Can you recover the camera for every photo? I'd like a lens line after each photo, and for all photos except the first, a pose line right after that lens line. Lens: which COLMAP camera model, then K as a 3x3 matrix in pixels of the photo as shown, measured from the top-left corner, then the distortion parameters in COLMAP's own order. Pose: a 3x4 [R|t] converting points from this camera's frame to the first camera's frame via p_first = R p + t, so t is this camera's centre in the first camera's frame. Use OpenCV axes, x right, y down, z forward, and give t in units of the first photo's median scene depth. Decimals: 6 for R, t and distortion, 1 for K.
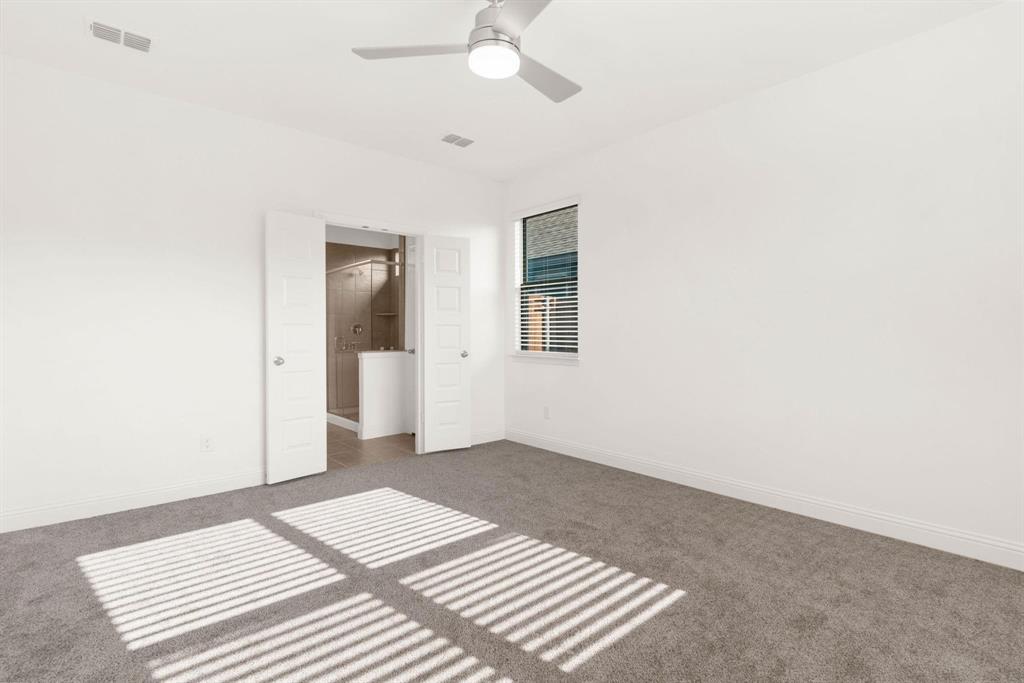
lens RADIAL K [[488.8, 0, 514.3], [0, 488.8, 336.9], [0, 0, 1]] dist [0.001587, -0.000227]
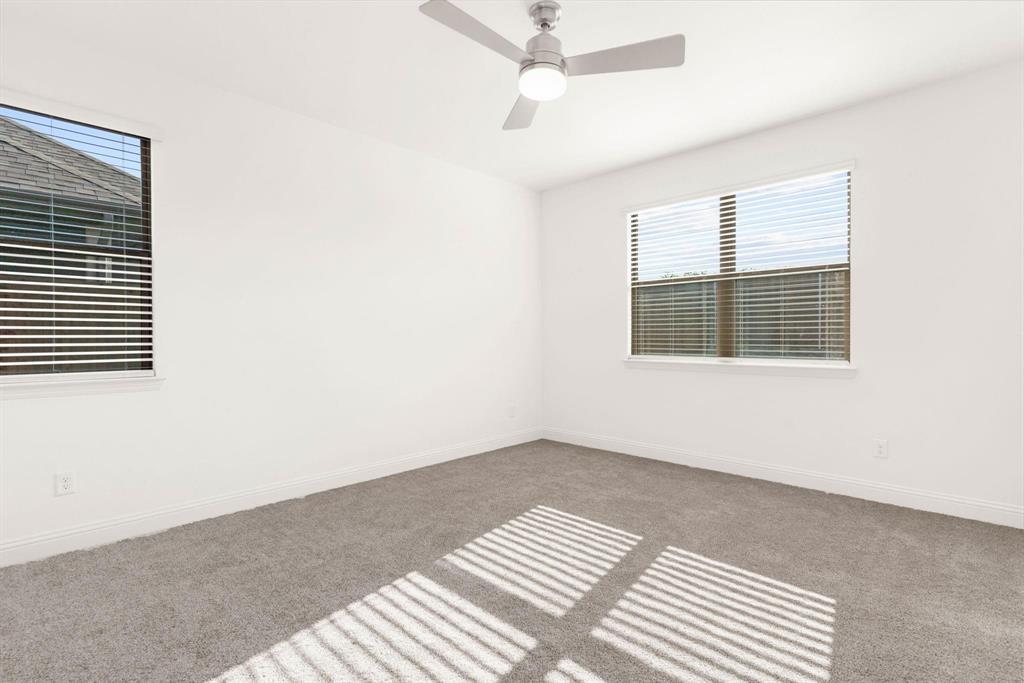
lens RADIAL K [[488.8, 0, 514.4], [0, 488.8, 341.4], [0, 0, 1]] dist [0.001587, -0.000227]
pose [[-0.089512, -0.012419, 0.995908, -1.006678], [0.017454, 0.999749, 0.014036, -0.008701], [-0.995833, 0.018639, -0.089273, 1.053588]]
